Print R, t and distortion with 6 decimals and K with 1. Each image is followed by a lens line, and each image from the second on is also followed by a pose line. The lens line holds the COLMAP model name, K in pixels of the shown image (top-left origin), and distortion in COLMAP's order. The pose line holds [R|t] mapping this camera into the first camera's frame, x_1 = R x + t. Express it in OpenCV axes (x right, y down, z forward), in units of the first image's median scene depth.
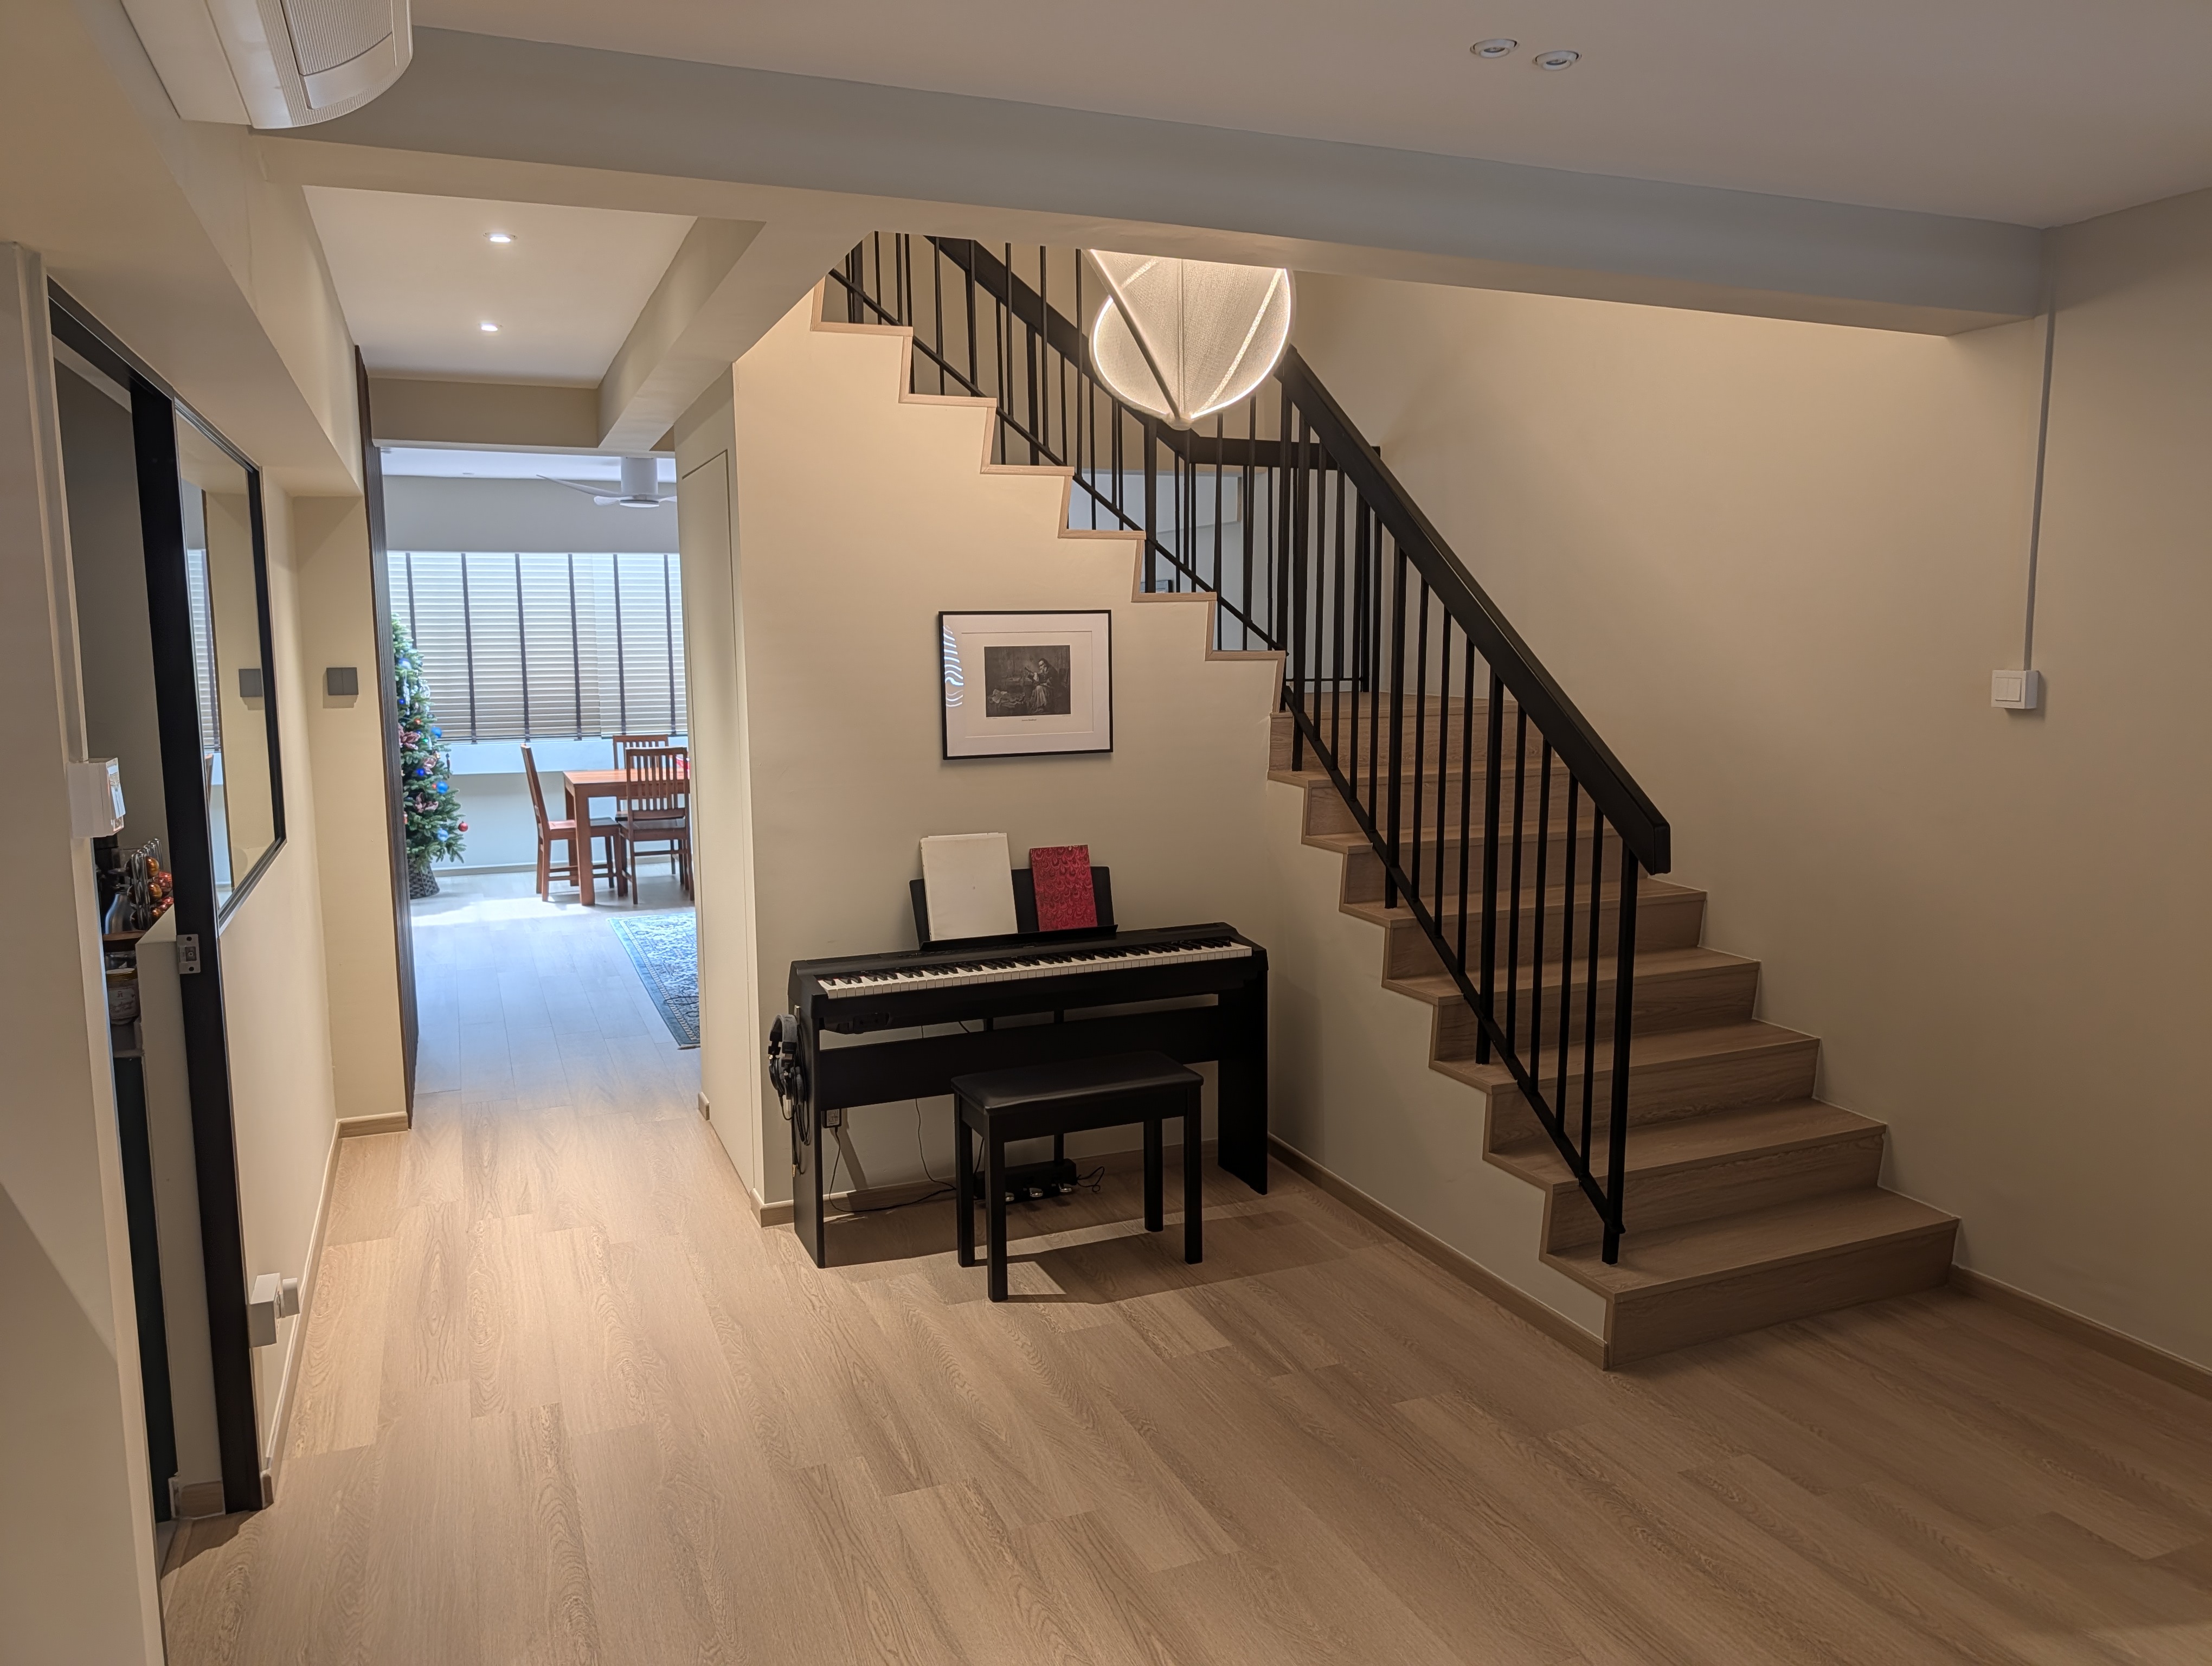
lens RADIAL K [[1592.0, 0, 1106.0], [0, 1592.0, 833.0], [0, 0, 1]] dist [0.012860, -0.003372]
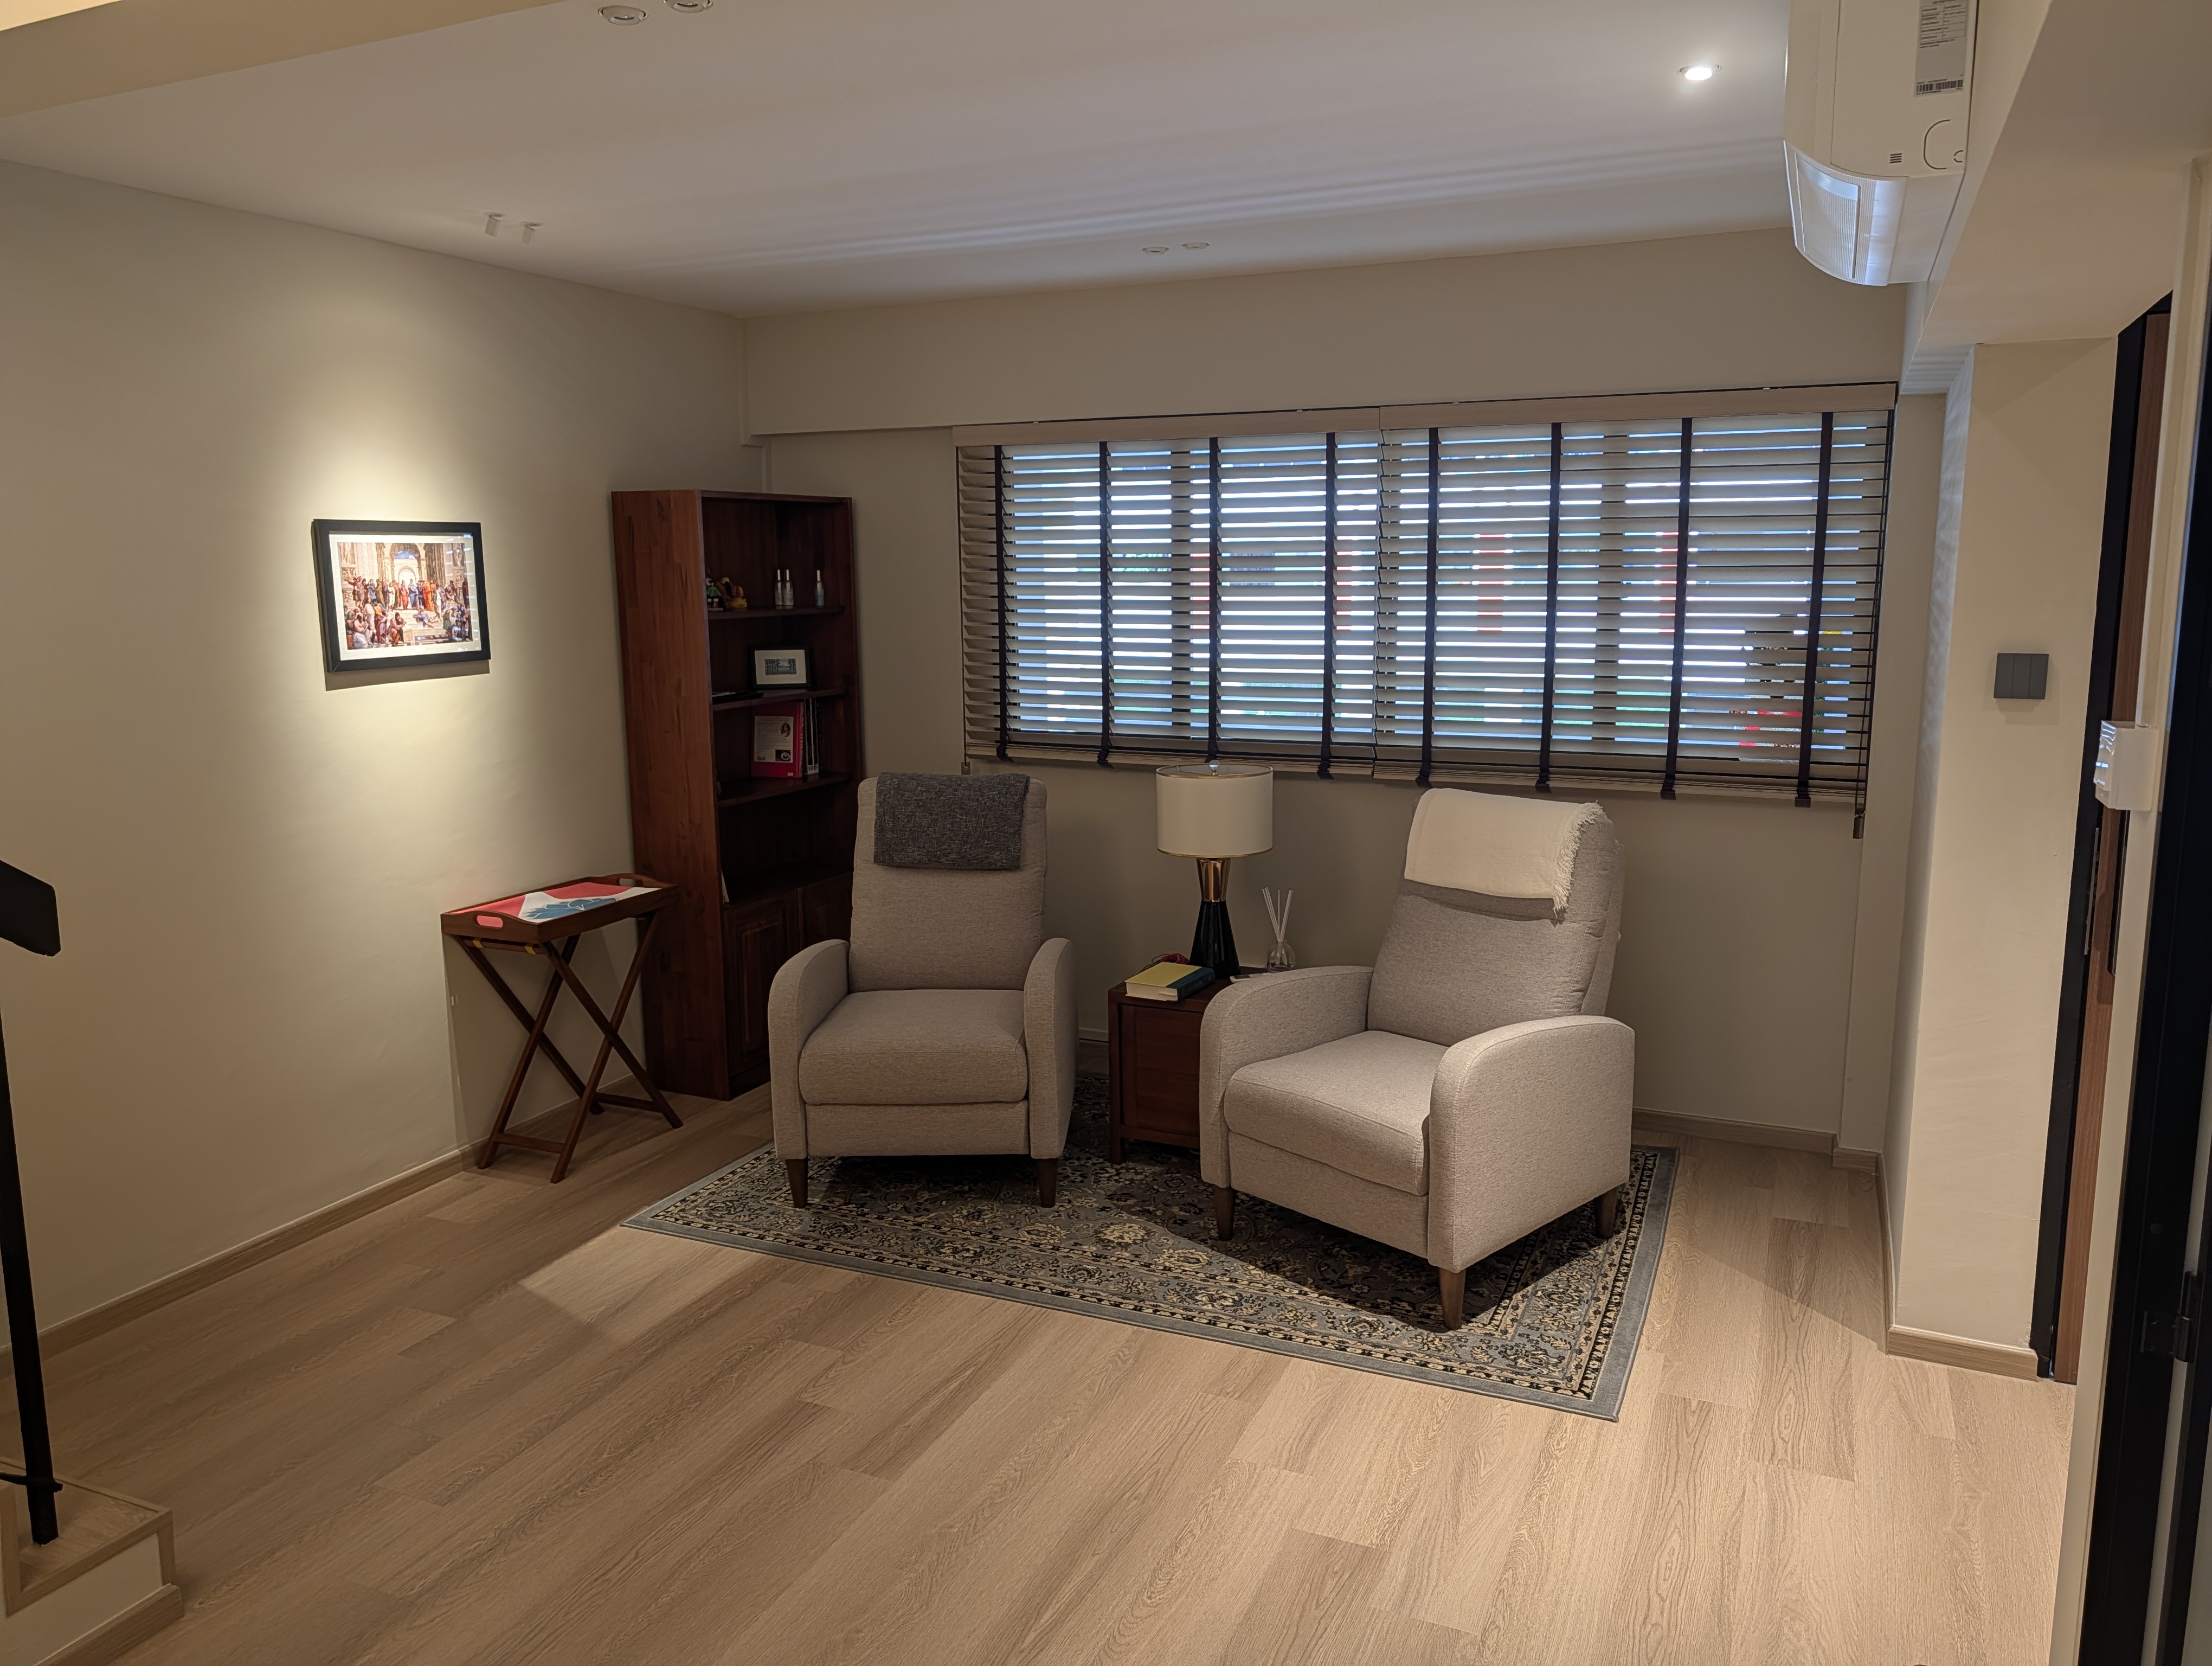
lens RADIAL K [[1592.0, 0, 1106.0], [0, 1592.0, 833.0], [0, 0, 1]] dist [0.012860, -0.003372]
pose [[-0.682589, -0.109709, 0.722520, -0.386525], [0.111458, 0.961473, 0.251290, -0.123058], [-0.722253, 0.252058, -0.644064, 0.870951]]
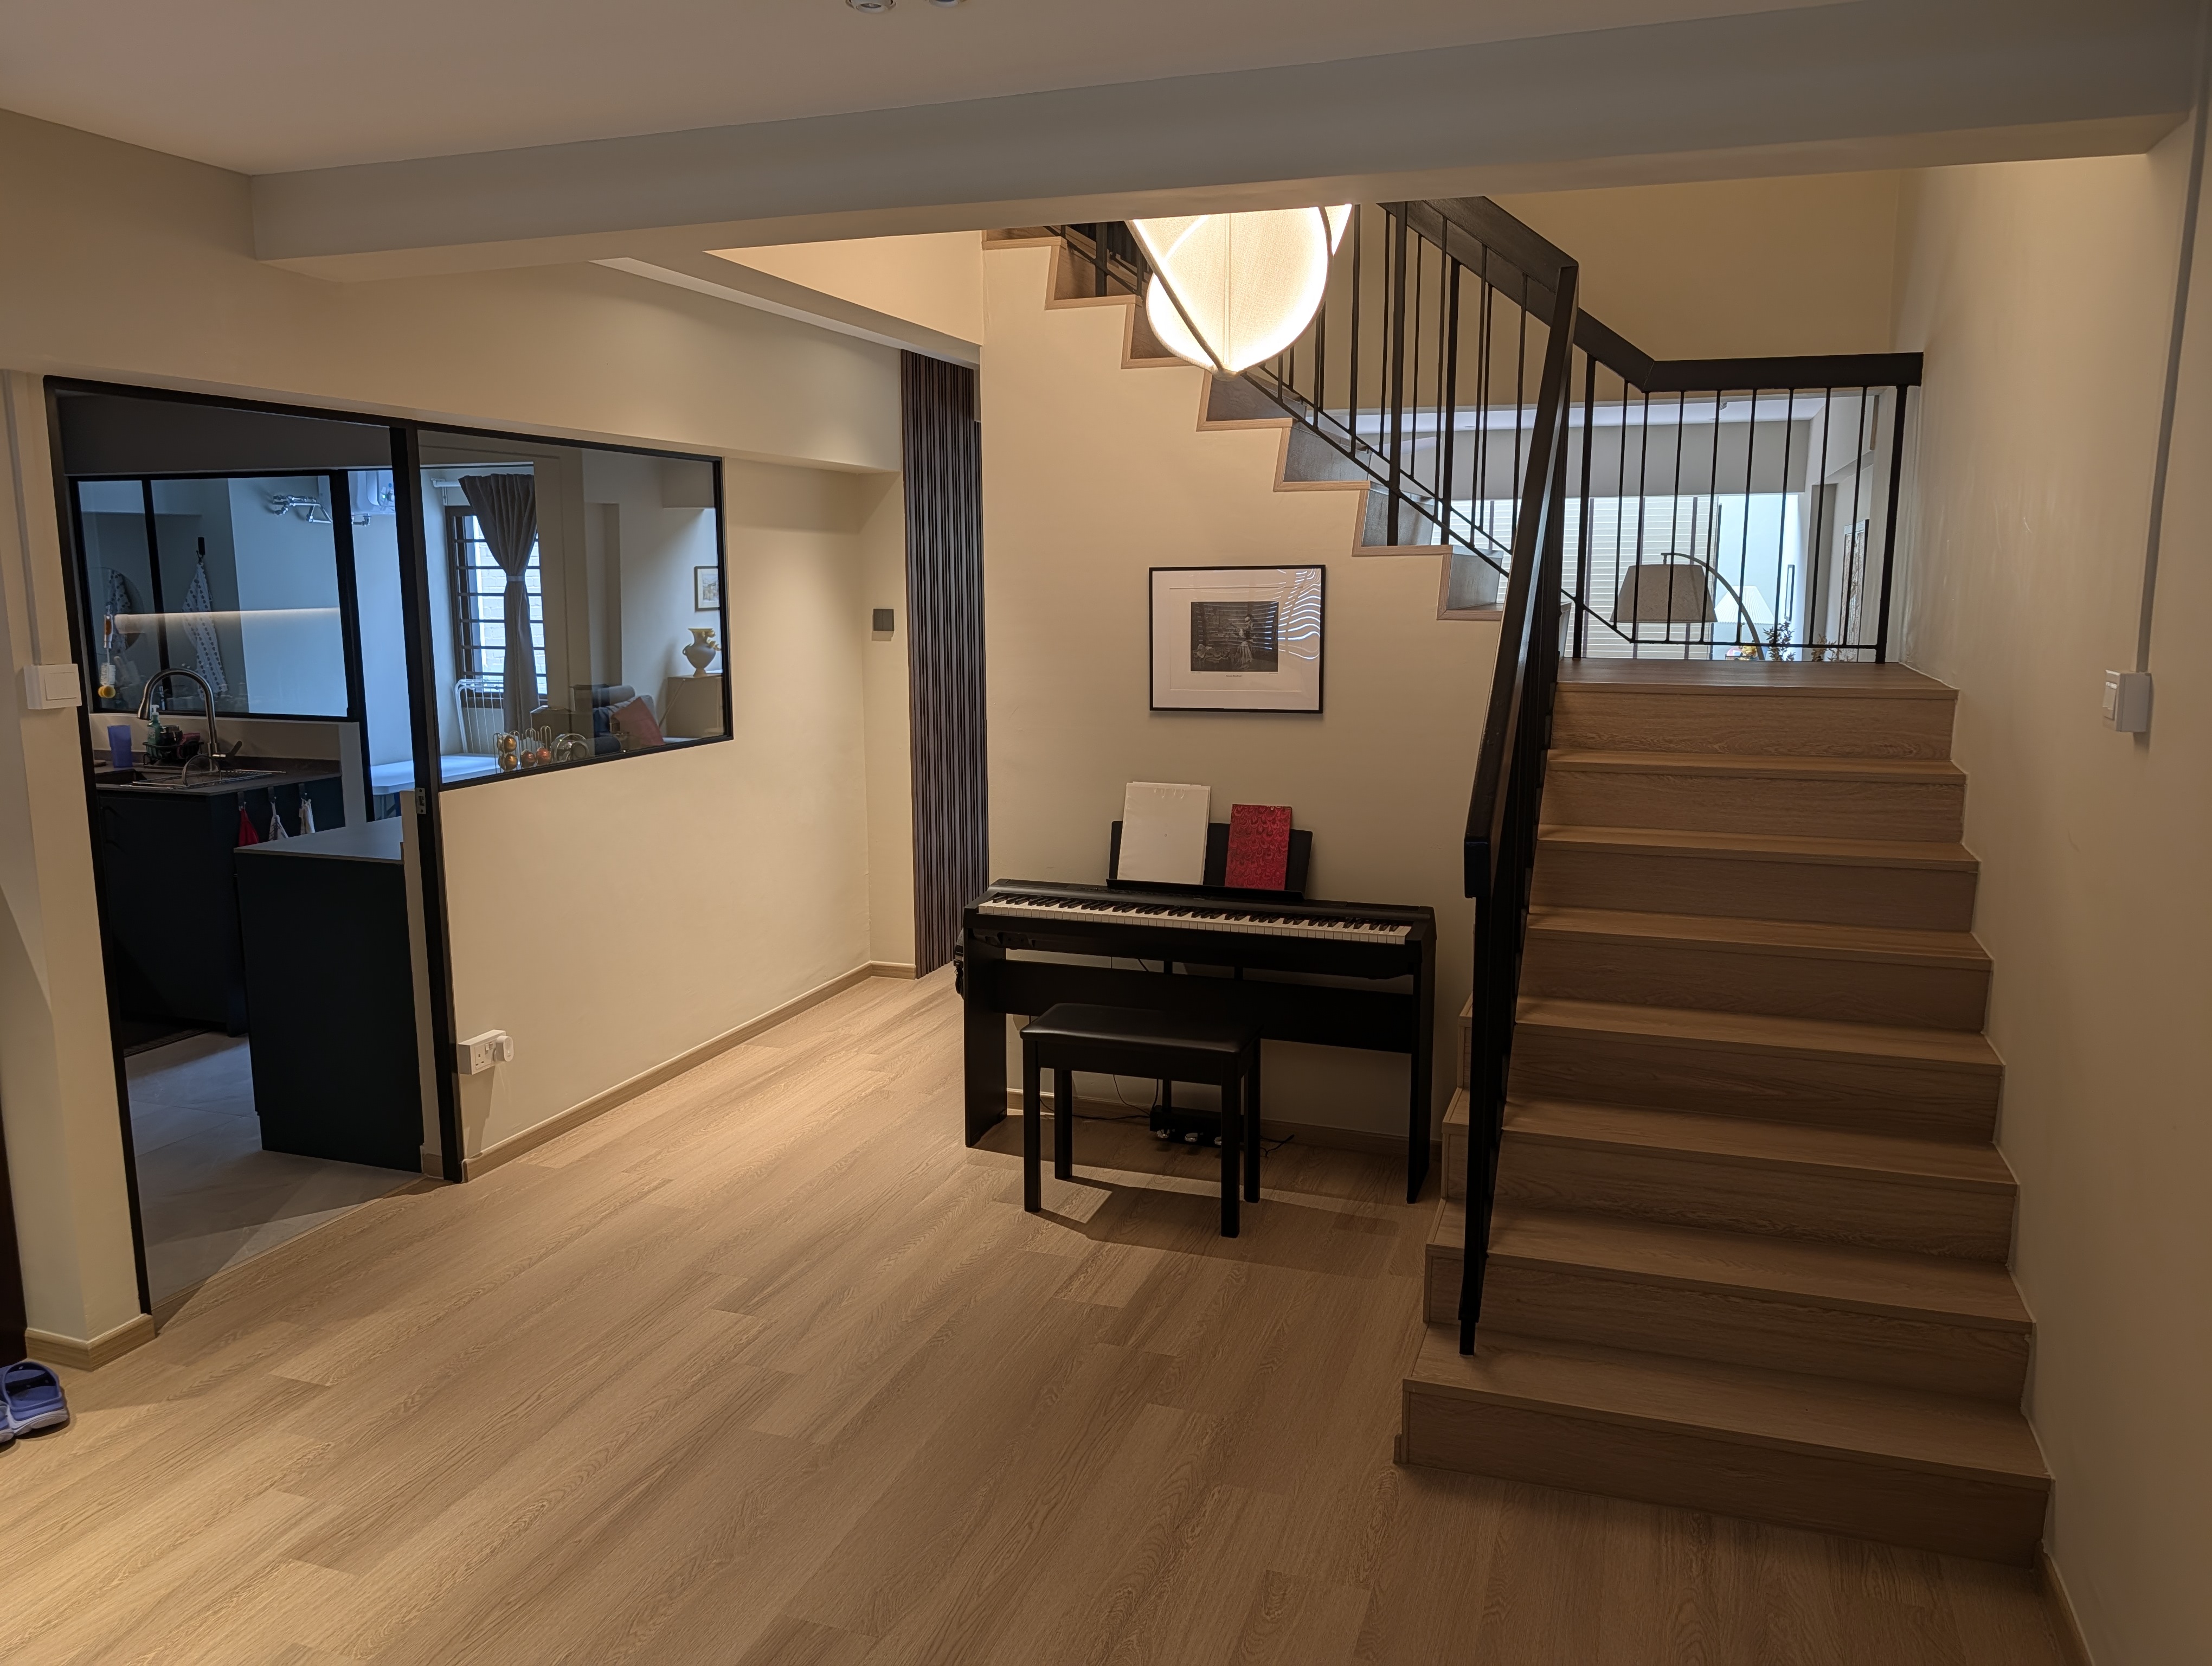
lens RADIAL K [[1592.0, 0, 1106.0], [0, 1592.0, 833.0], [0, 0, 1]] dist [0.012860, -0.003372]
pose [[0.740269, 0.114214, -0.662539, 0.587499], [-0.086450, 0.993454, 0.074669, -0.041922], [0.666730, 0.002001, 0.745297, 0.204403]]
